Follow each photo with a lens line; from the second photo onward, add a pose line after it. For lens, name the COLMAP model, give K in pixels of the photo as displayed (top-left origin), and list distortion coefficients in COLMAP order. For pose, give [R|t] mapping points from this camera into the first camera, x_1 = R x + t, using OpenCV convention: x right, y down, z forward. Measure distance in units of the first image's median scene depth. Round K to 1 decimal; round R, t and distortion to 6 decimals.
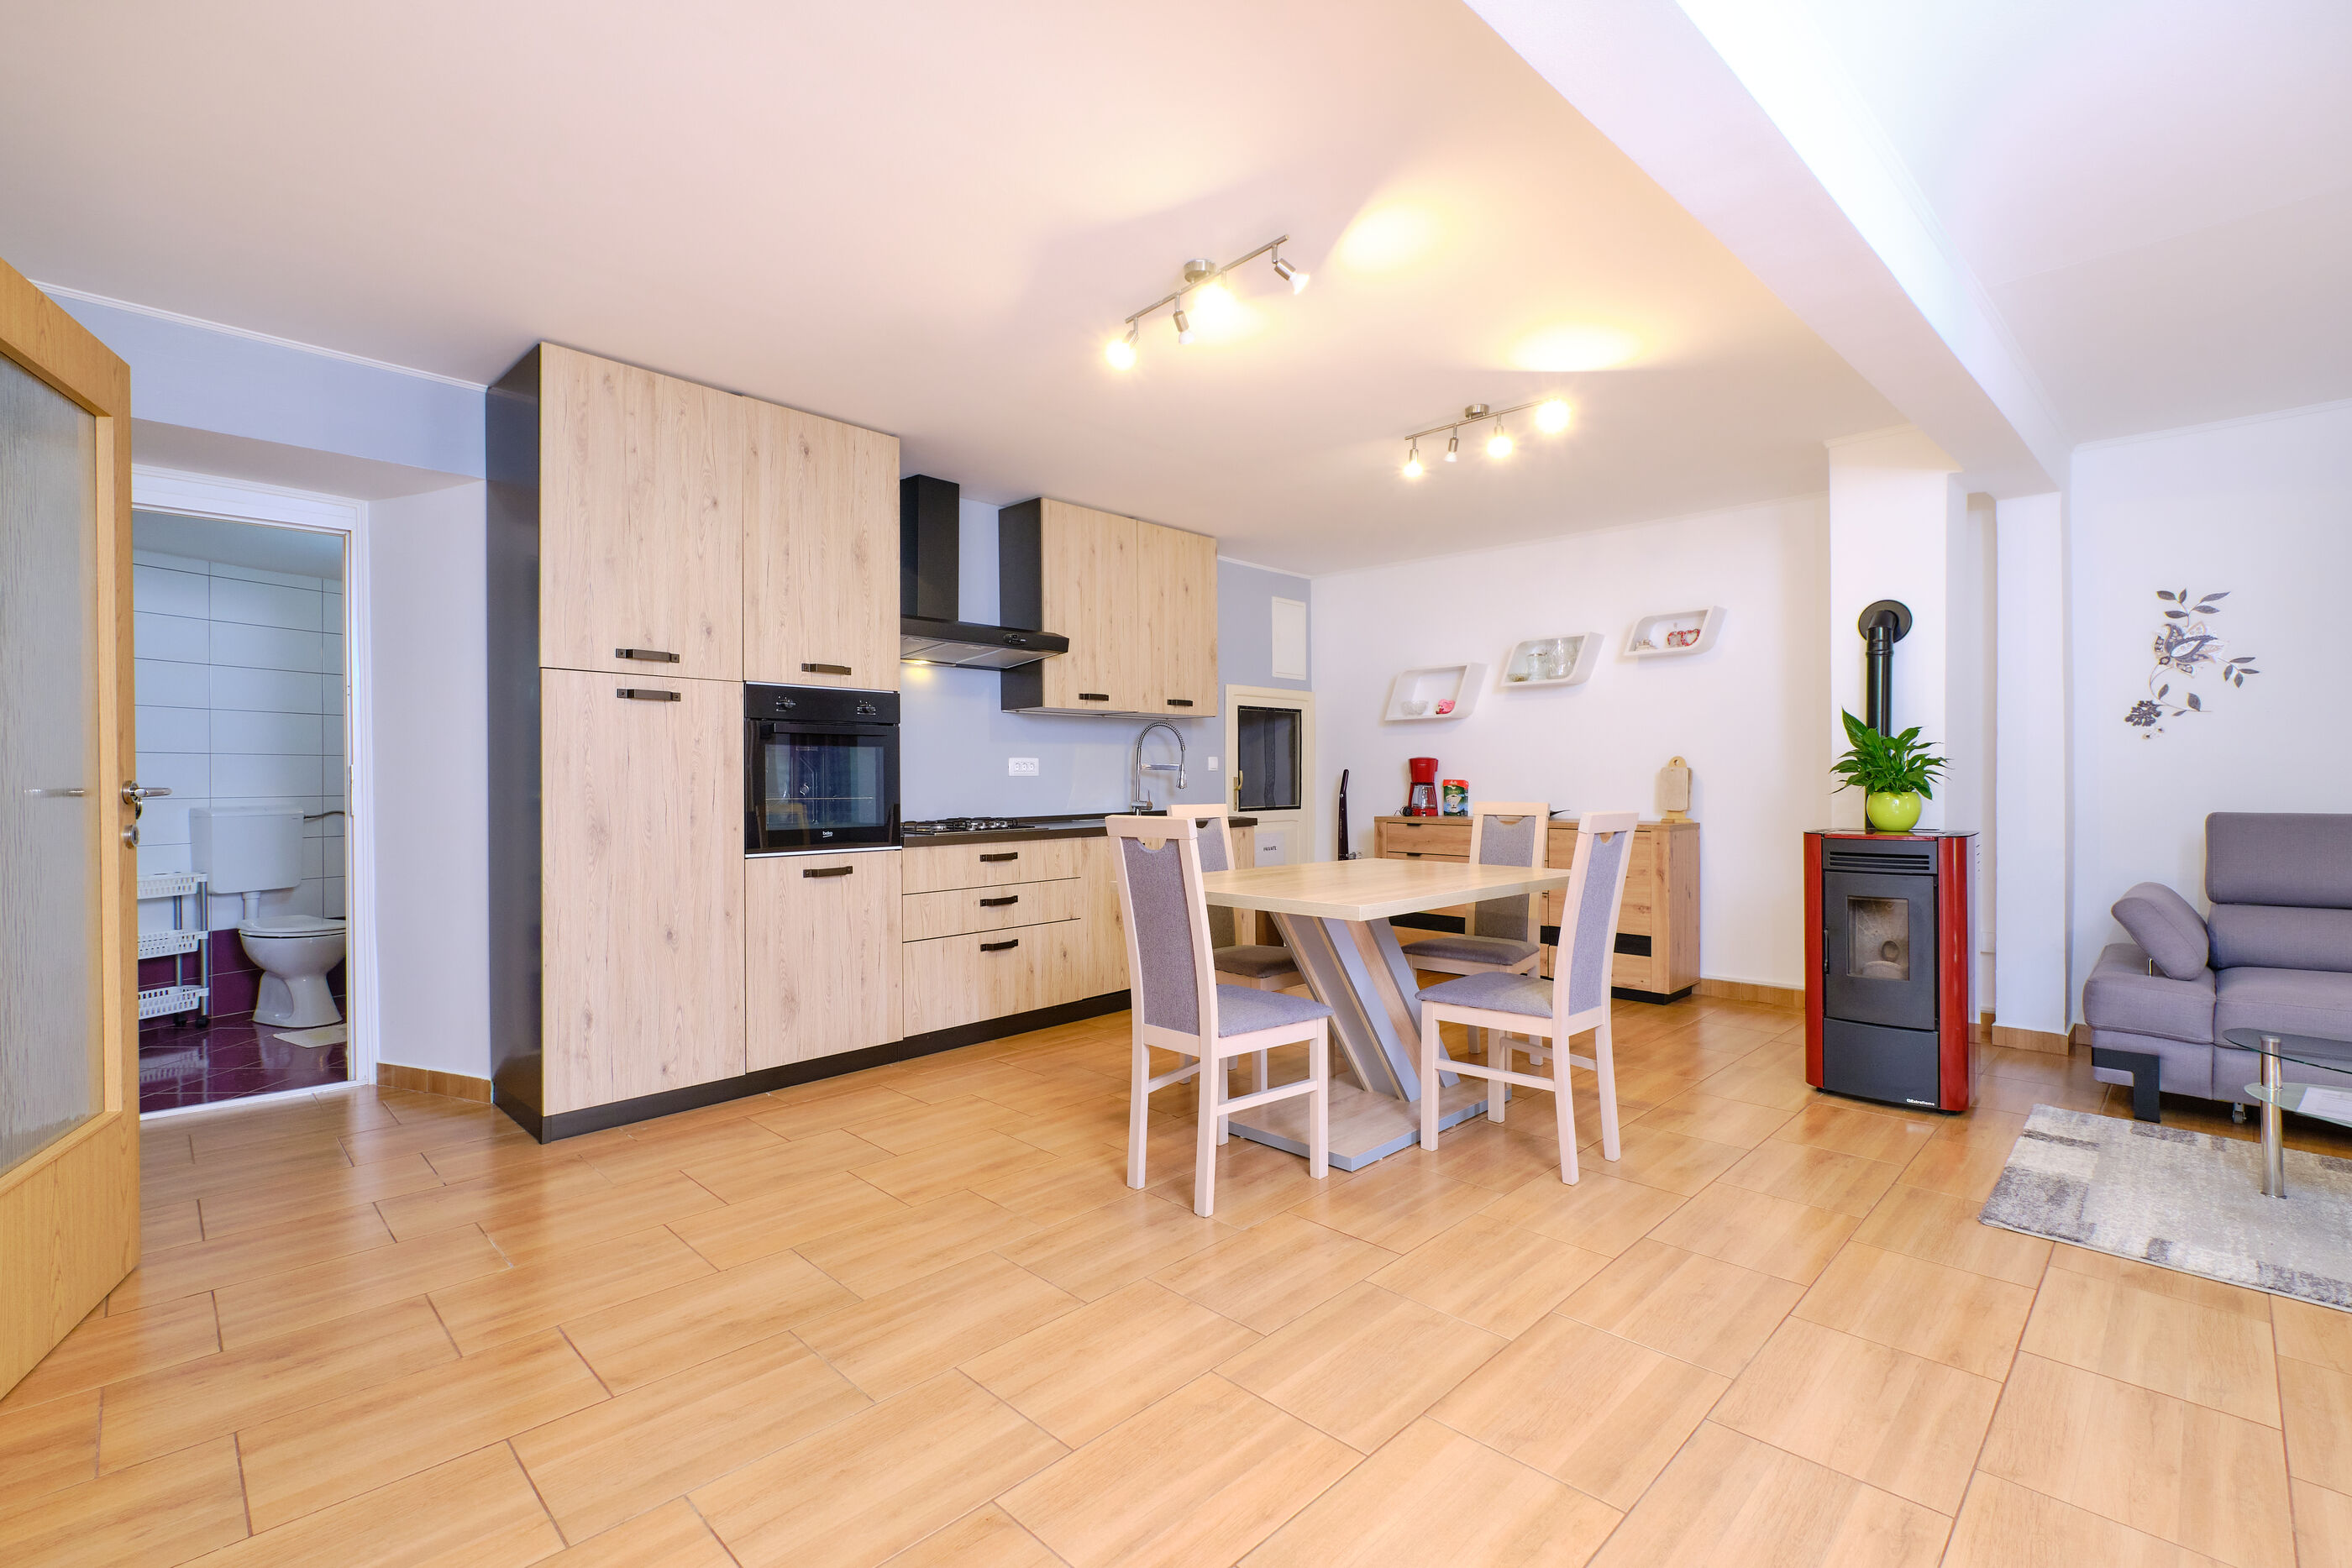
lens RADIAL K [[1042.8, 0, 1176.0], [0, 1042.8, 784.0], [0, 0, 1]] dist [-0.004716, -0.000300]
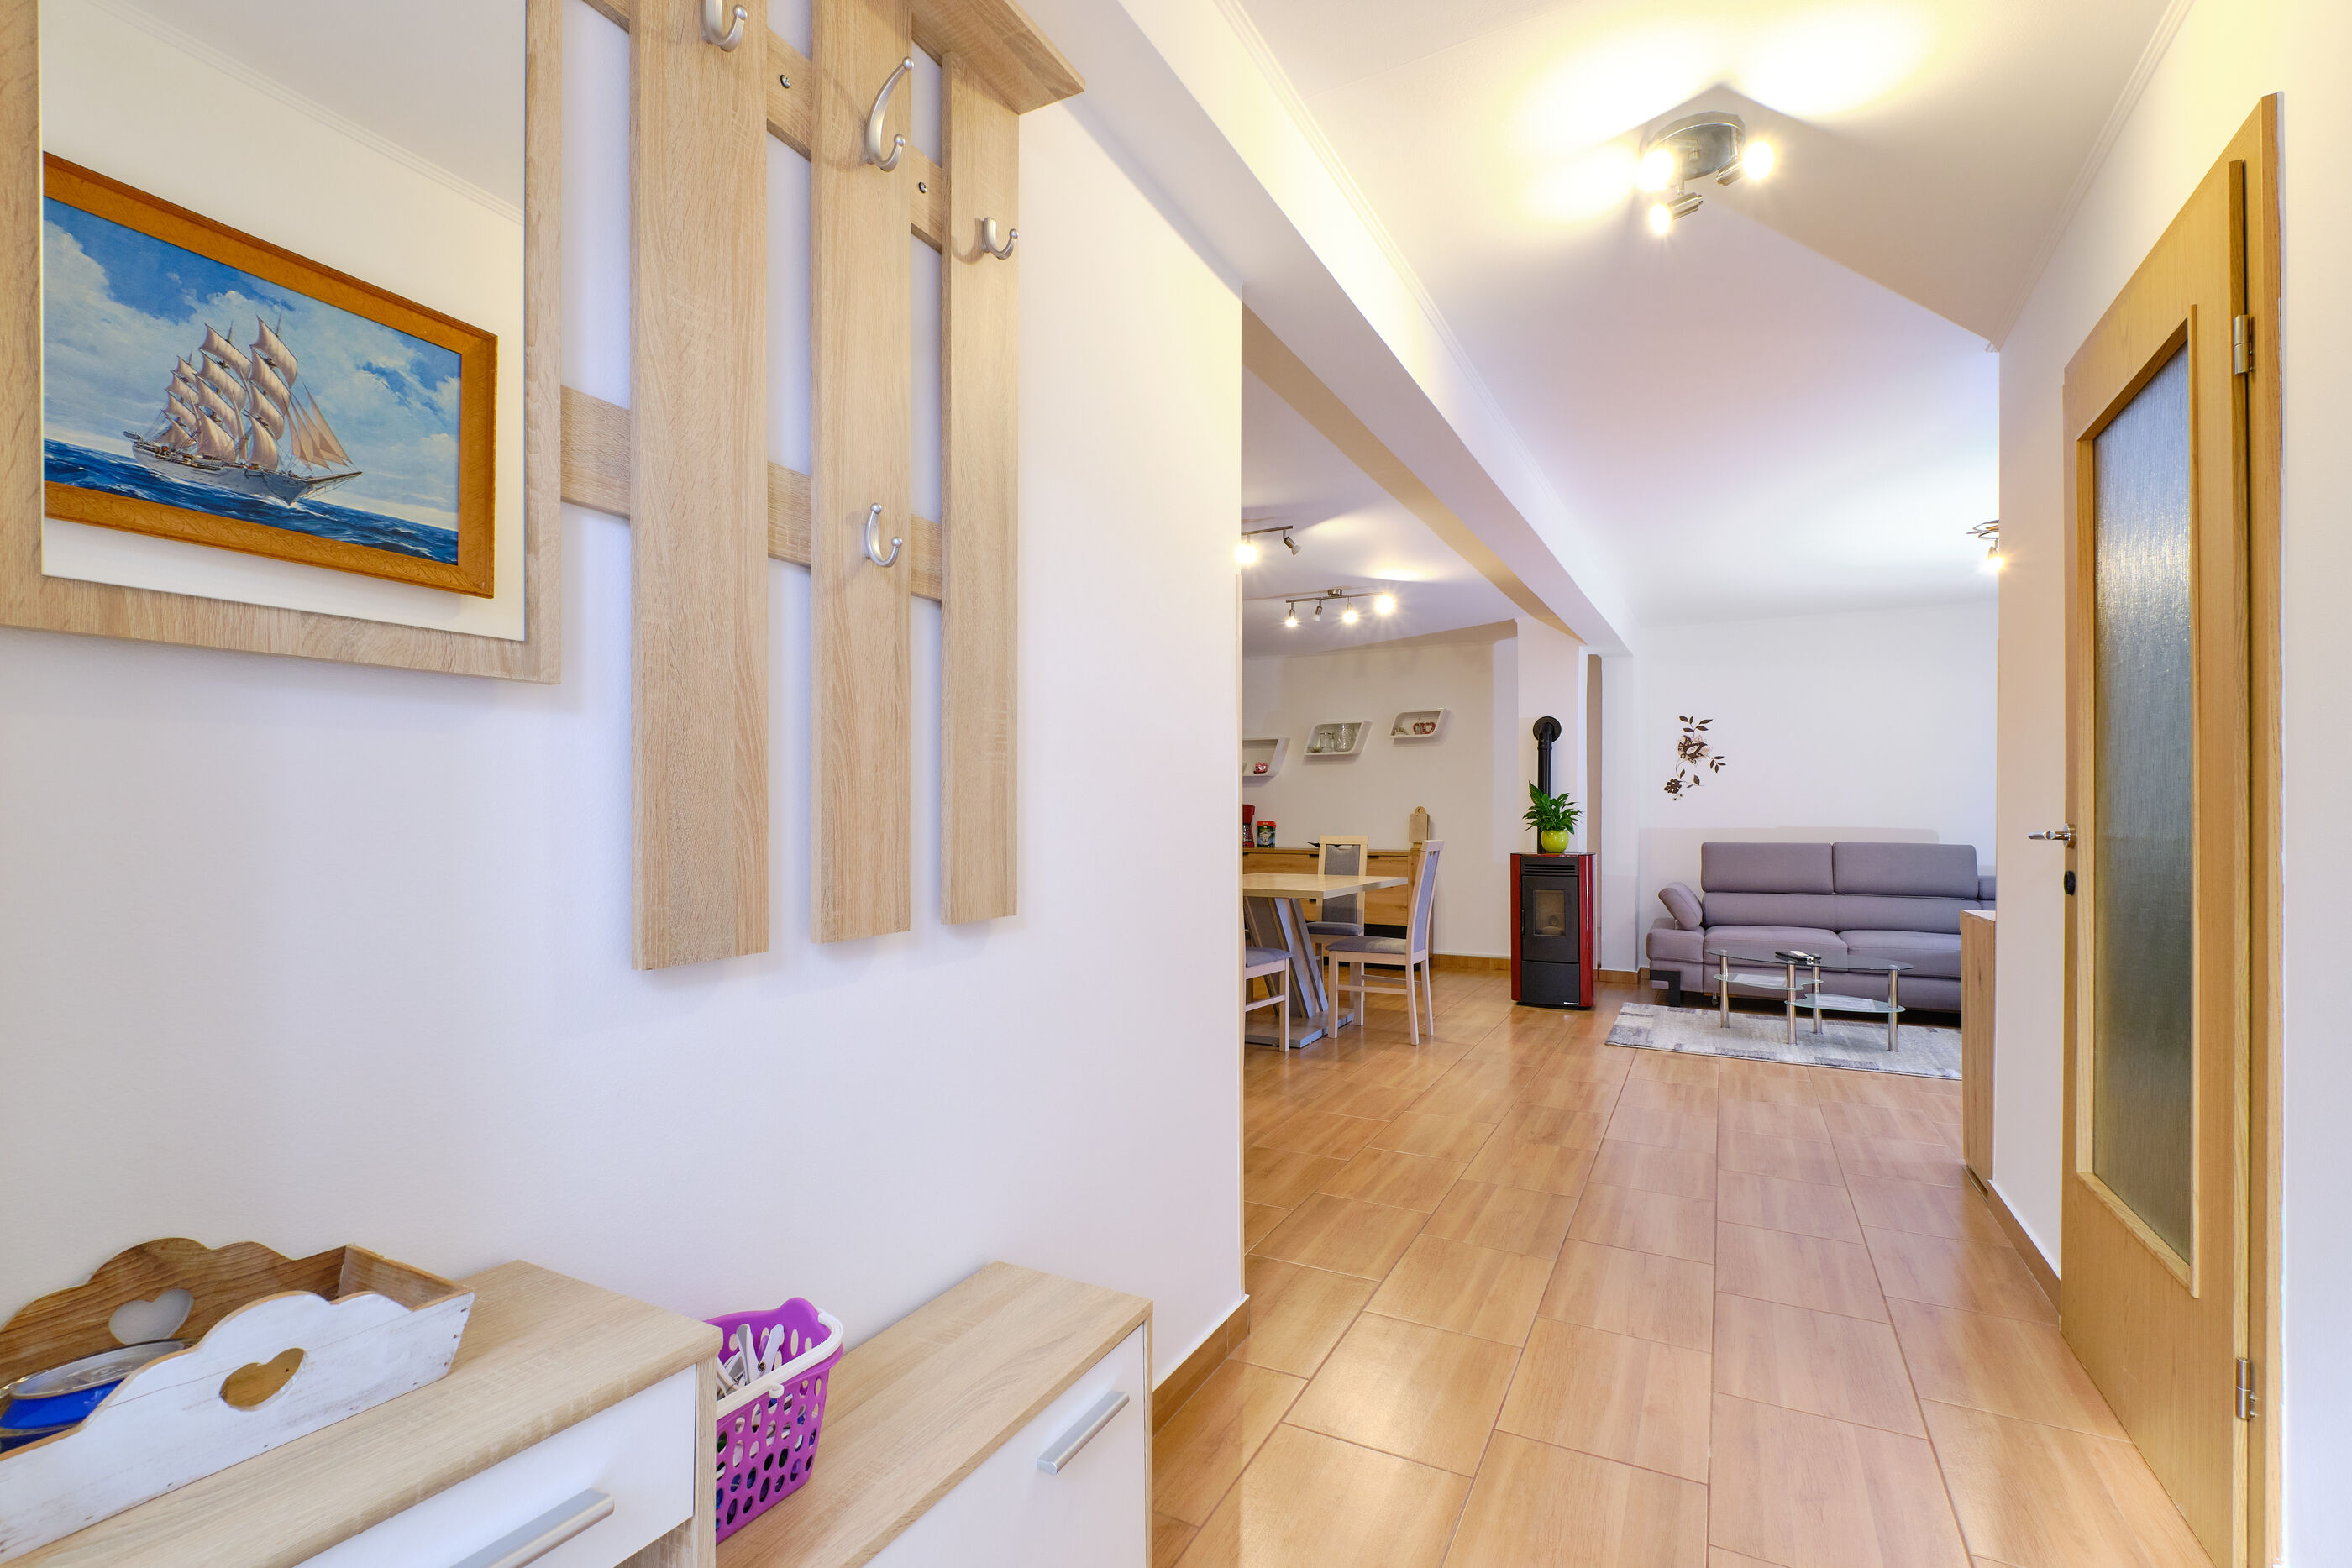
lens RADIAL K [[1036.1, 0, 1176.8], [0, 1036.1, 813.3], [0, 0, 1]] dist [-0.000191, -0.000042]
pose [[0.954772, 0.008654, 0.297213, -0.401415], [-0.005481, 0.999919, -0.011508, 0.002925], [-0.297289, 0.009359, 0.954742, -0.435298]]
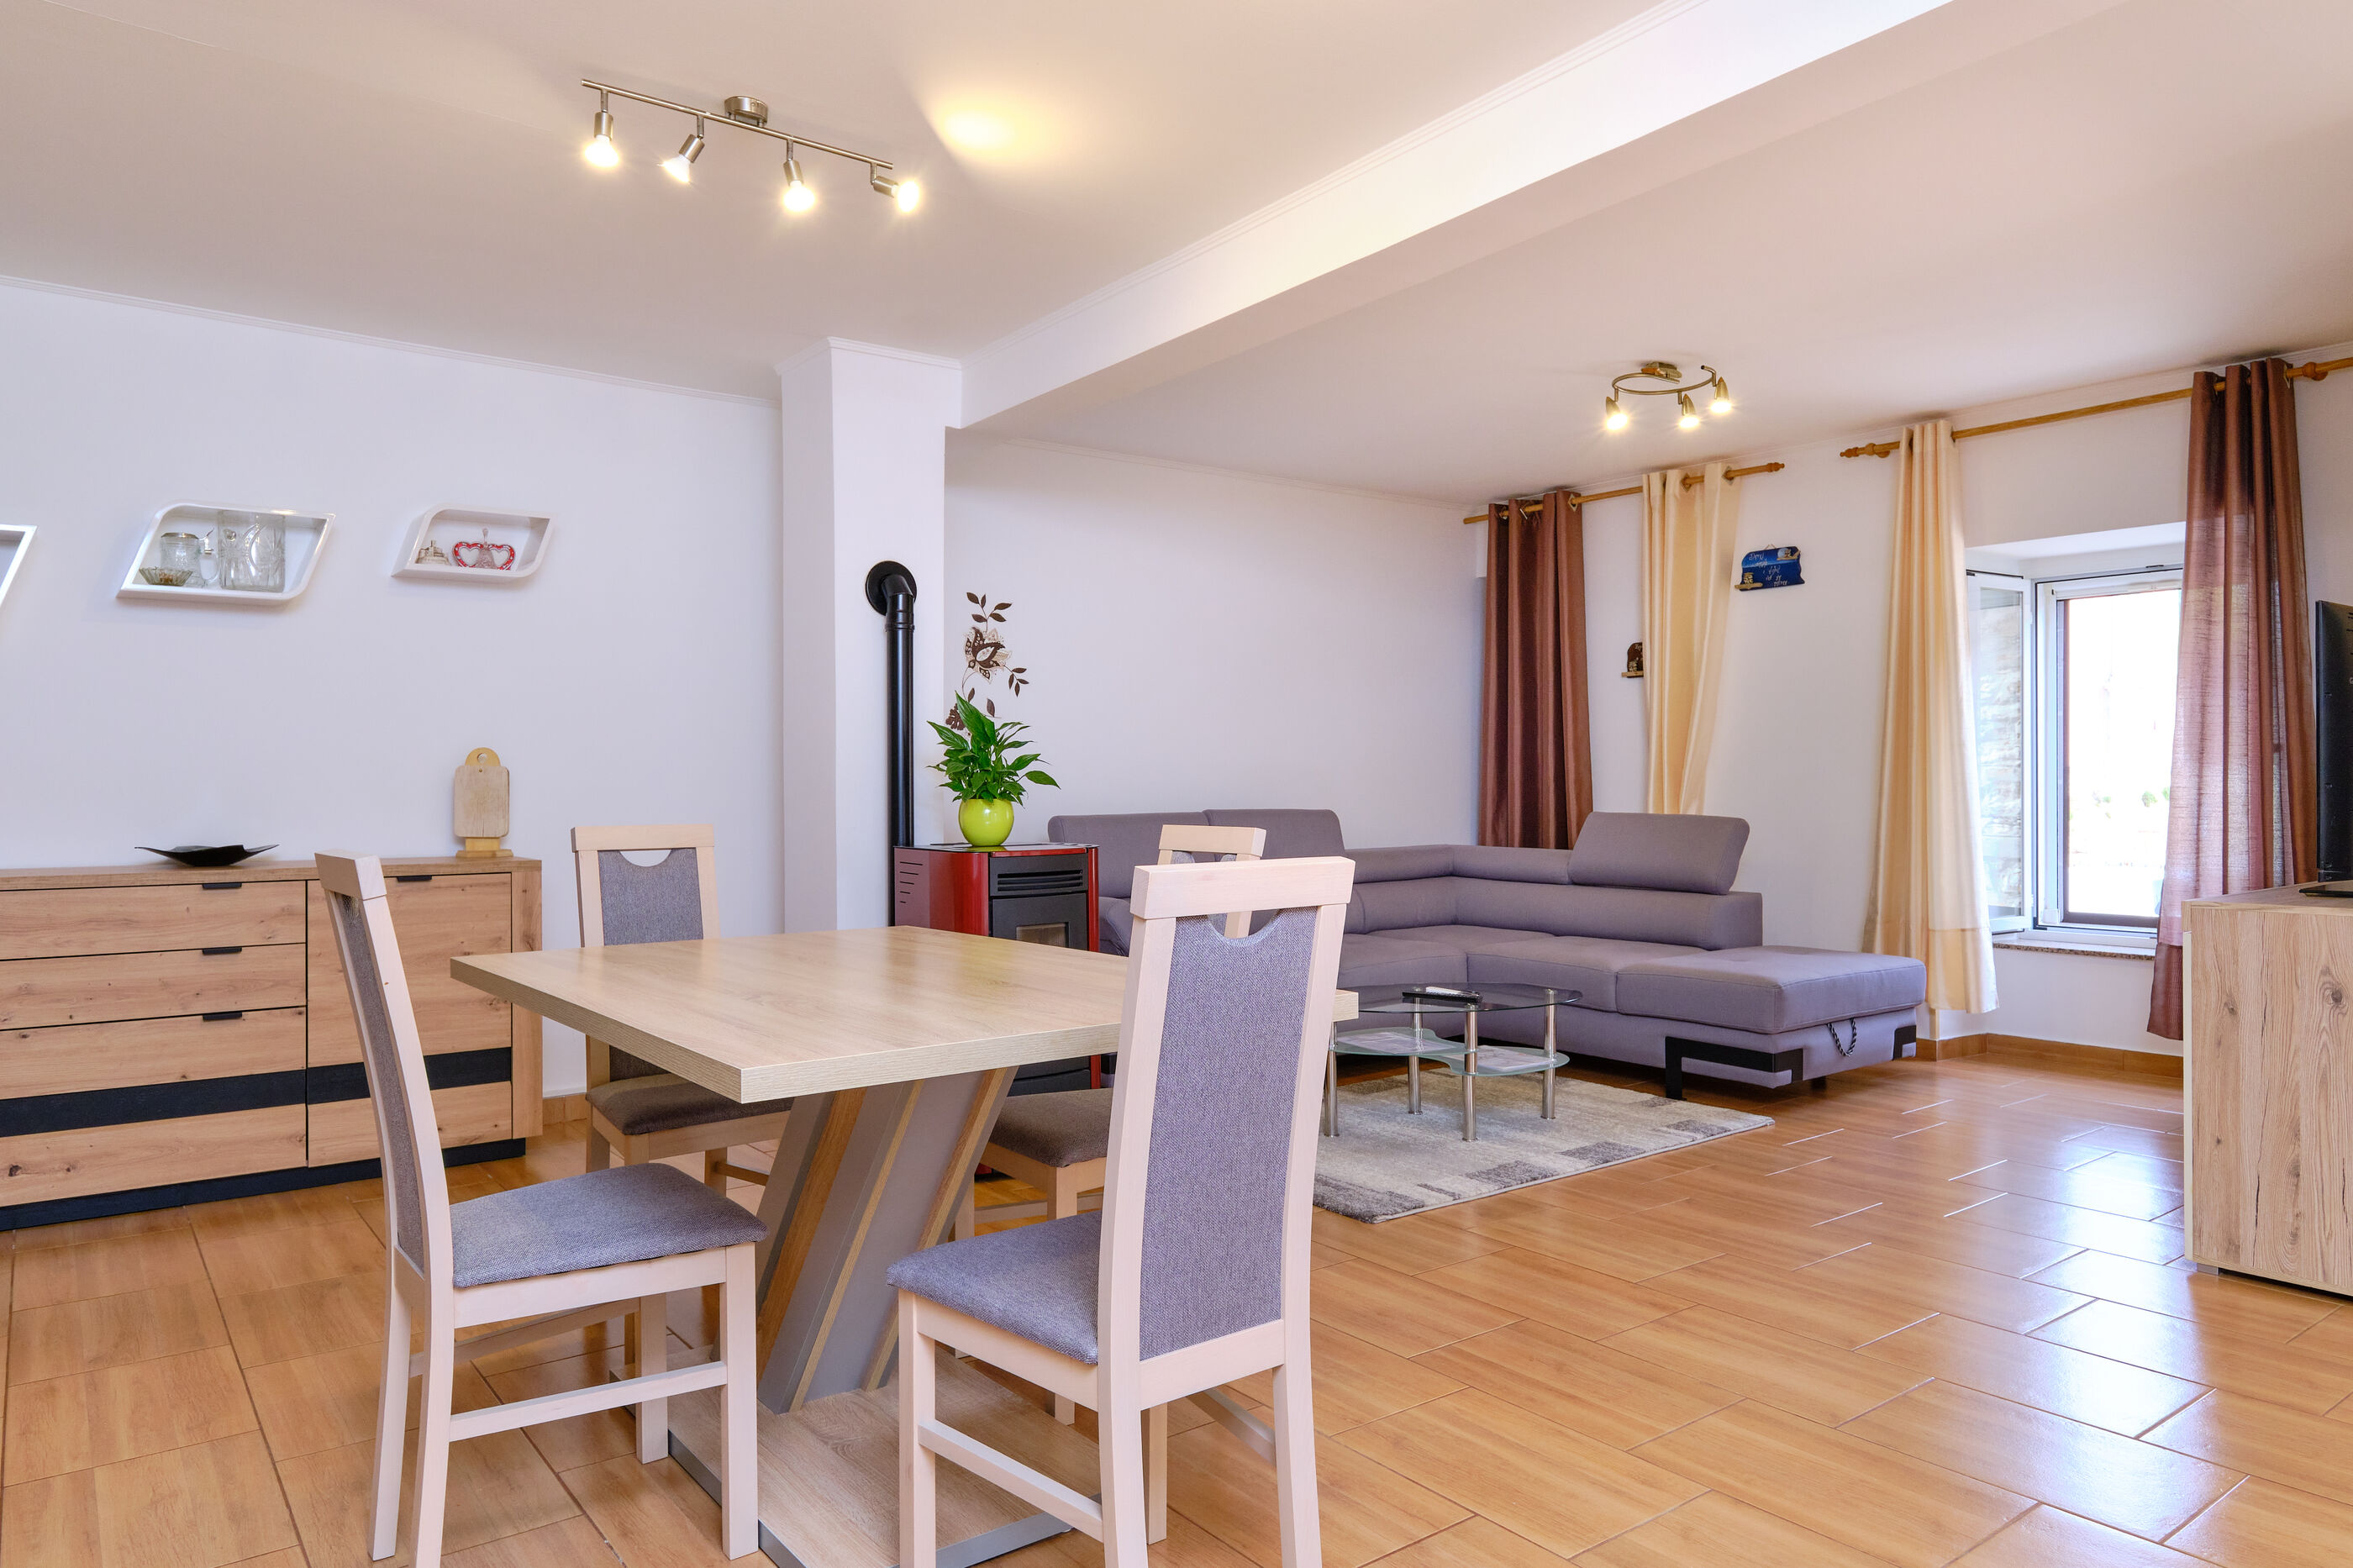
lens RADIAL K [[1500.7, 0, 1176.5], [0, 1500.7, 784.0], [0, 0, 1]] dist [0.003976, -0.000561]
pose [[0.135667, 0.002057, 0.990752, -0.447567], [0.007885, 0.999964, -0.003156, 0.000726], [-0.990723, 0.008240, 0.135646, 0.645343]]
